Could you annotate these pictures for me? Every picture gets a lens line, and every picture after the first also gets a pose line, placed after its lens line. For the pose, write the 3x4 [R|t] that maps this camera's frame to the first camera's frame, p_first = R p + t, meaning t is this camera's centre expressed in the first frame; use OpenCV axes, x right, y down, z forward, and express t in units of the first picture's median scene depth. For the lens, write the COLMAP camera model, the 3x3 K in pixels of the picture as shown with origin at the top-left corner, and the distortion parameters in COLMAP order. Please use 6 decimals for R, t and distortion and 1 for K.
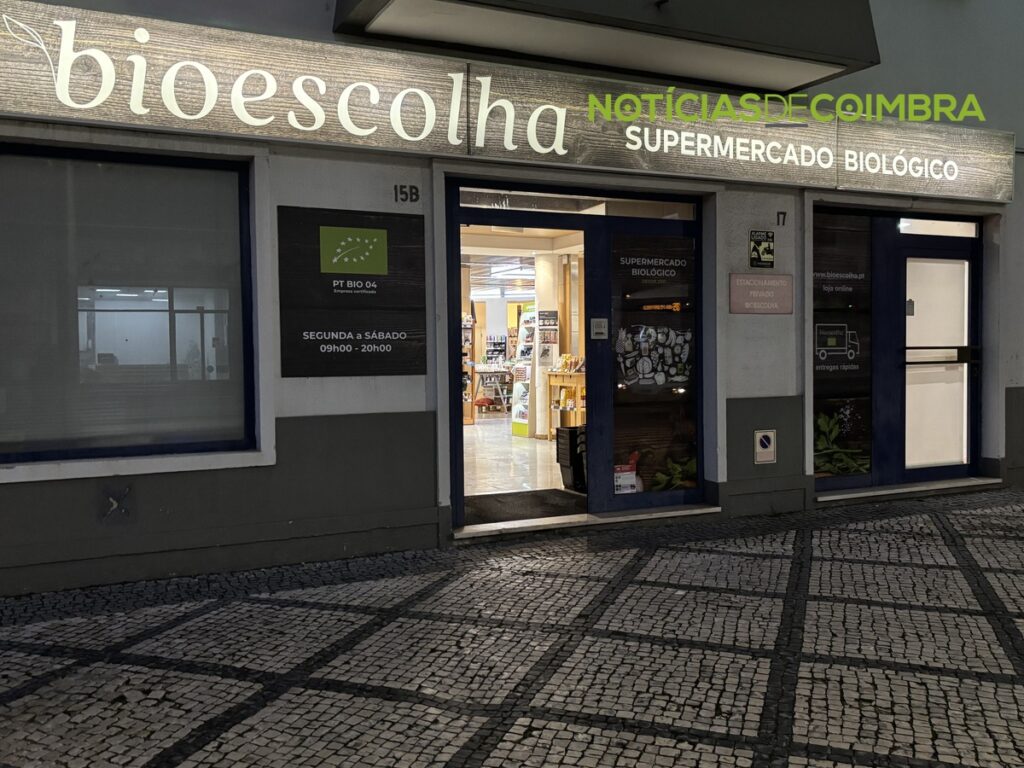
lens RADIAL K [[938.5, 0, 512.5], [0, 938.5, 380.4], [0, 0, 1]] dist [0.067925, 0.009463]
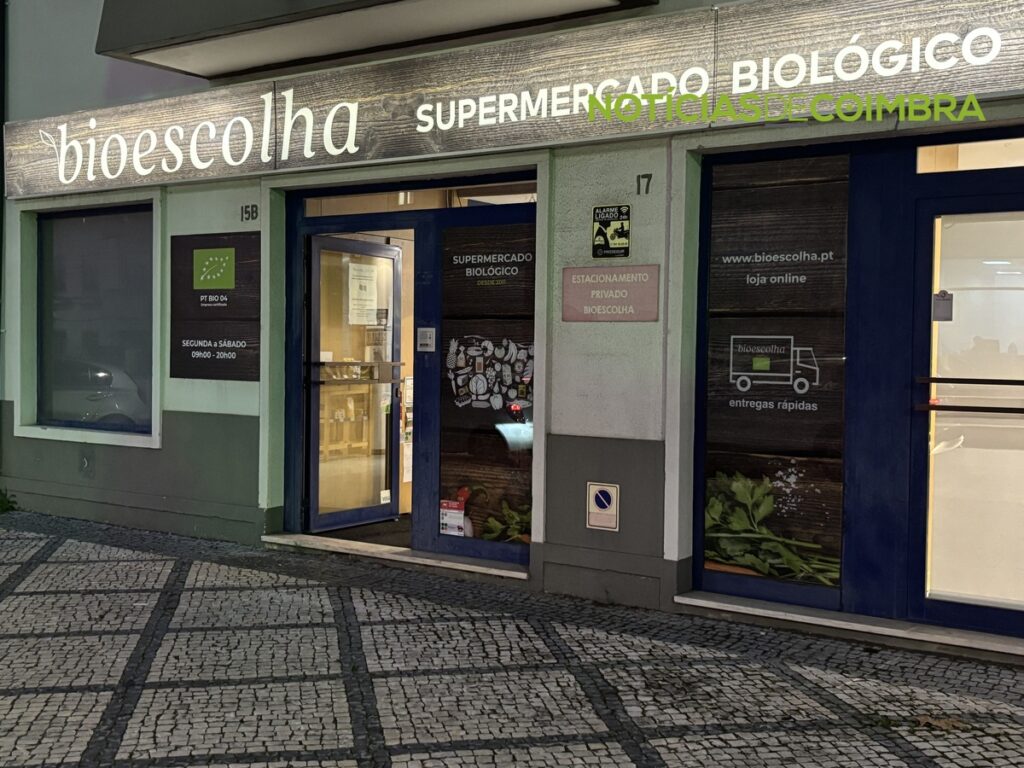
lens RADIAL K [[1184.9, 0, 512.4], [0, 1184.9, 388.3], [0, 0, 1]] dist [0.116294, 0.000000]
pose [[0.476913, 0.046005, -0.877745, 1.067429], [-0.049517, 0.998450, 0.025428, -0.040626], [0.877554, 0.031337, 0.478452, 0.527679]]
